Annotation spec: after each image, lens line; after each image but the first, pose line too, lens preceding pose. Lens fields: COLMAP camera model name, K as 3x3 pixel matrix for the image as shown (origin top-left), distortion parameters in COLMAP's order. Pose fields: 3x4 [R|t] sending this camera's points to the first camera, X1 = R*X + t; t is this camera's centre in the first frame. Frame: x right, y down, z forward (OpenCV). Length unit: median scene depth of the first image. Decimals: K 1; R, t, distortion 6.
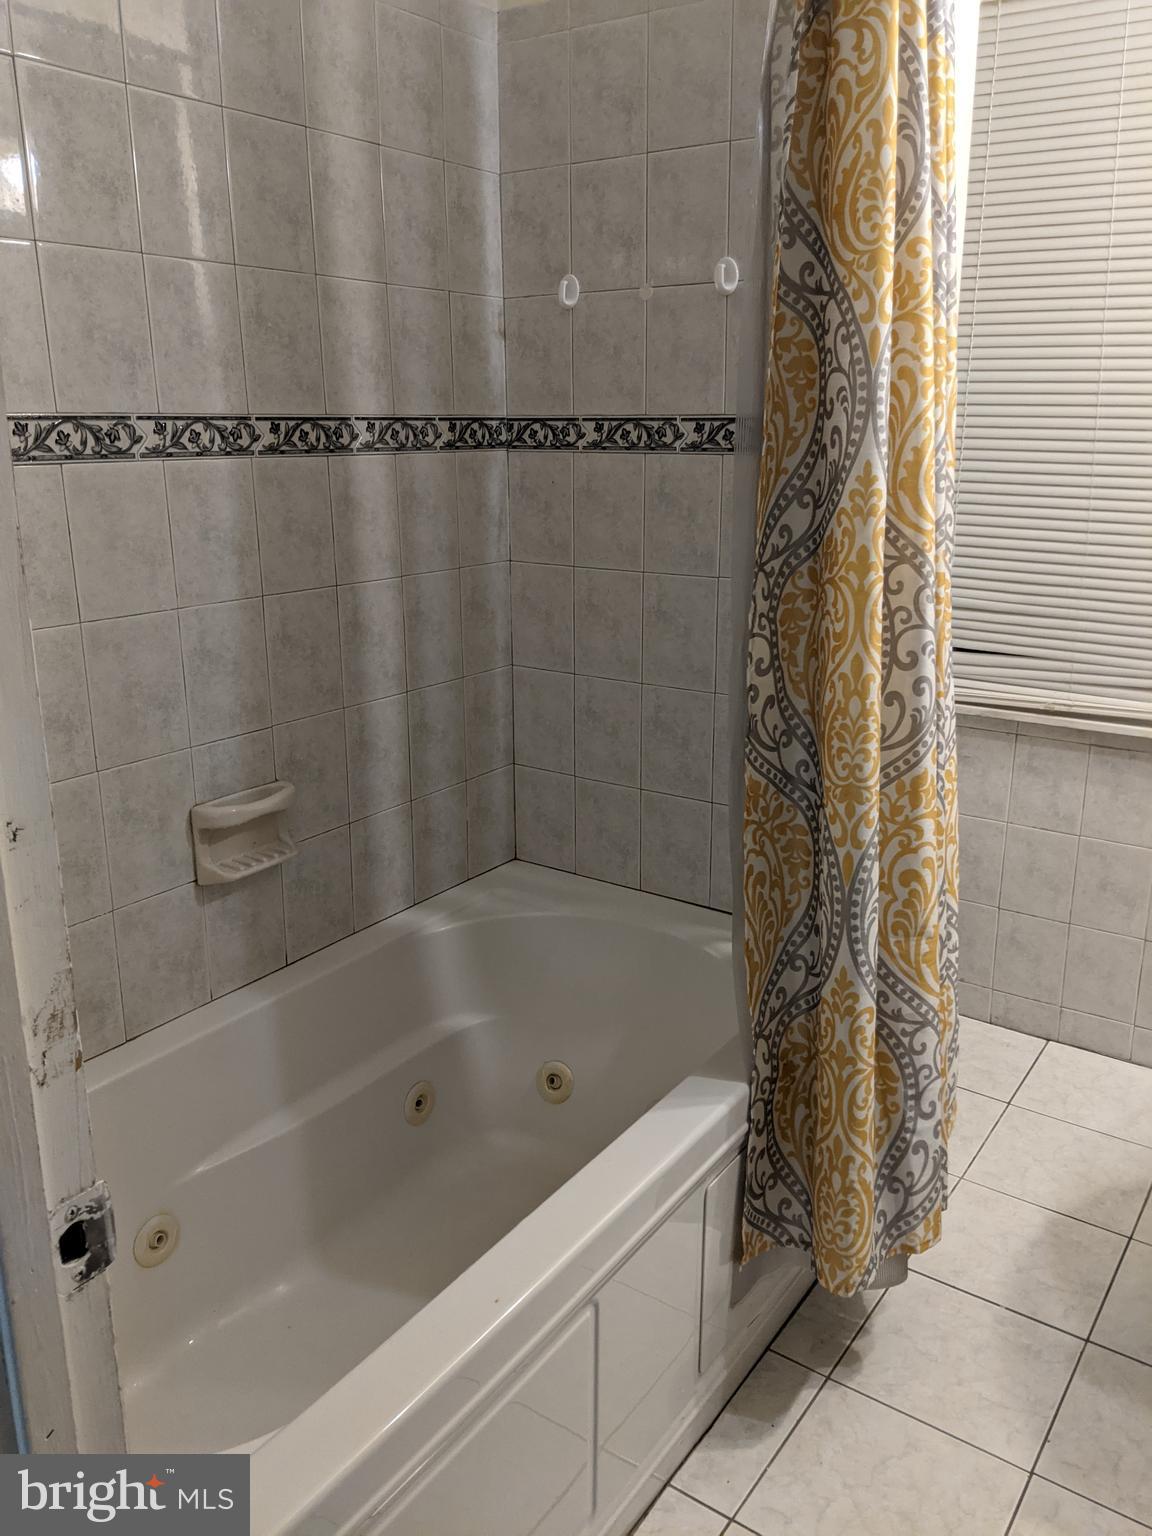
lens RADIAL K [[1232.8, 0, 579.7], [0, 1232.8, 723.0], [0, 0, 1]] dist [0.080226, -0.132881]
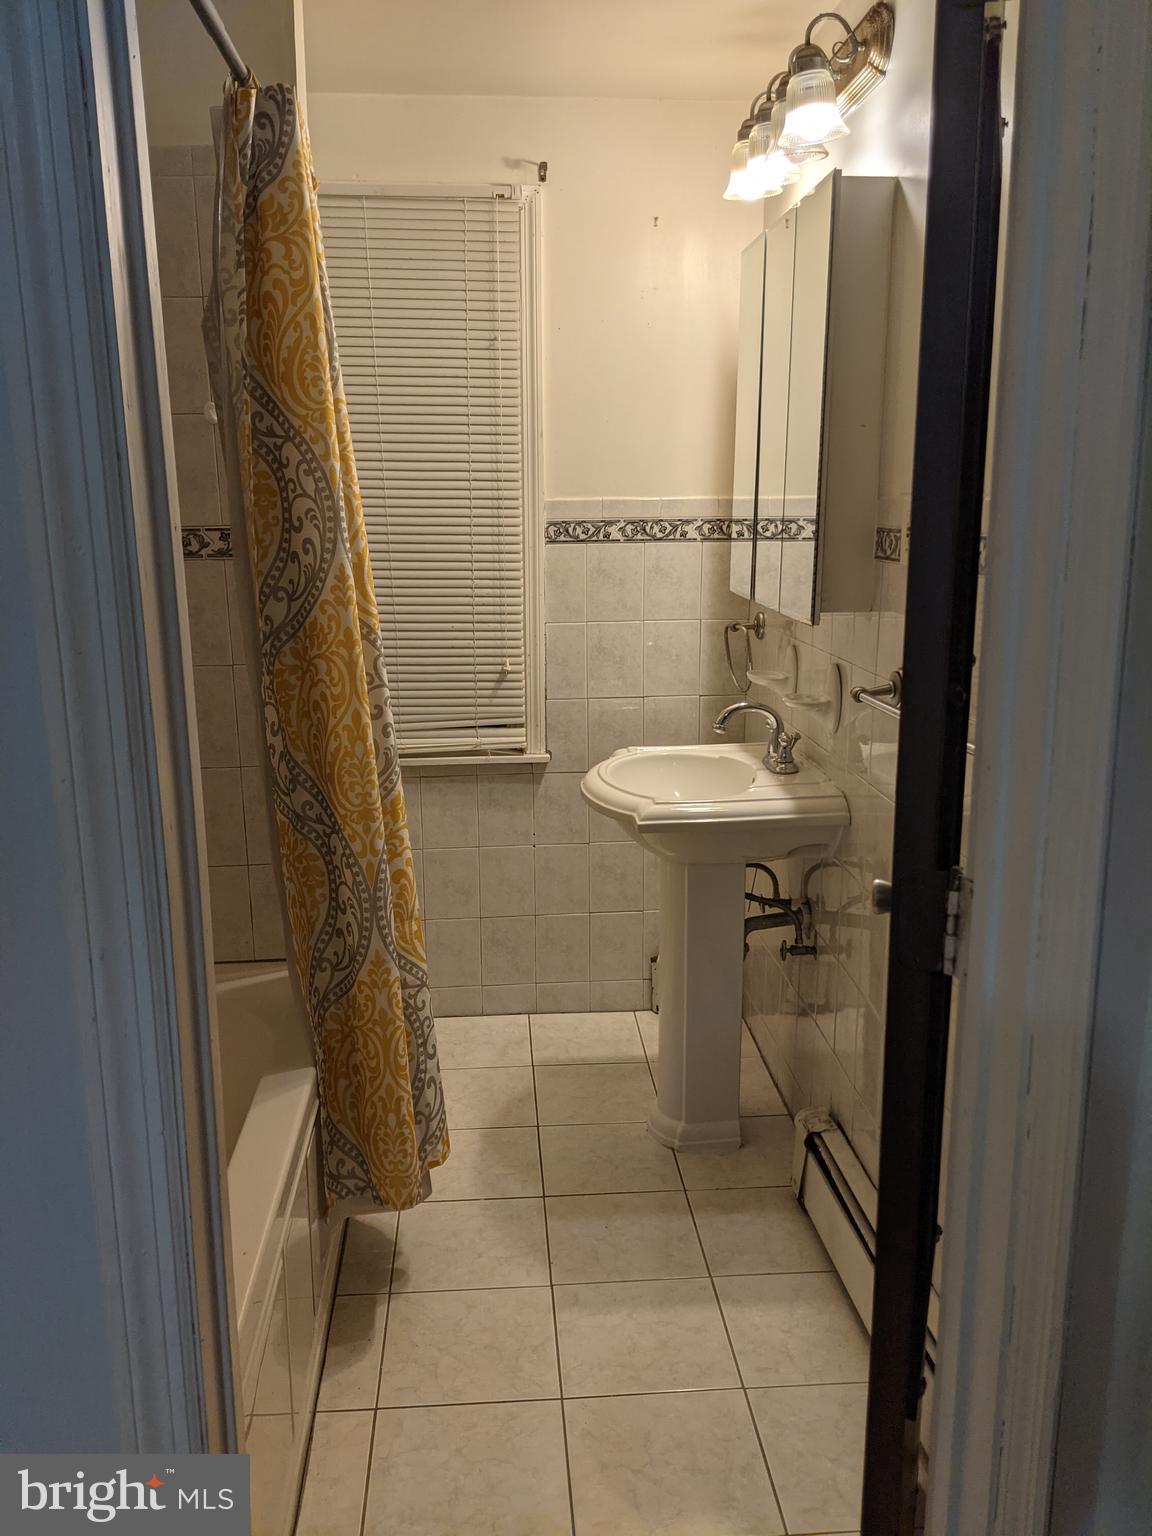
lens RADIAL K [[1232.8, 0, 579.7], [0, 1232.8, 723.0], [0, 0, 1]] dist [0.080226, -0.132881]
pose [[0.778341, -0.114482, 0.617316, -0.383747], [0.159915, 0.986956, -0.018596, 0.020662], [-0.607134, 0.113192, 0.786496, -0.164868]]
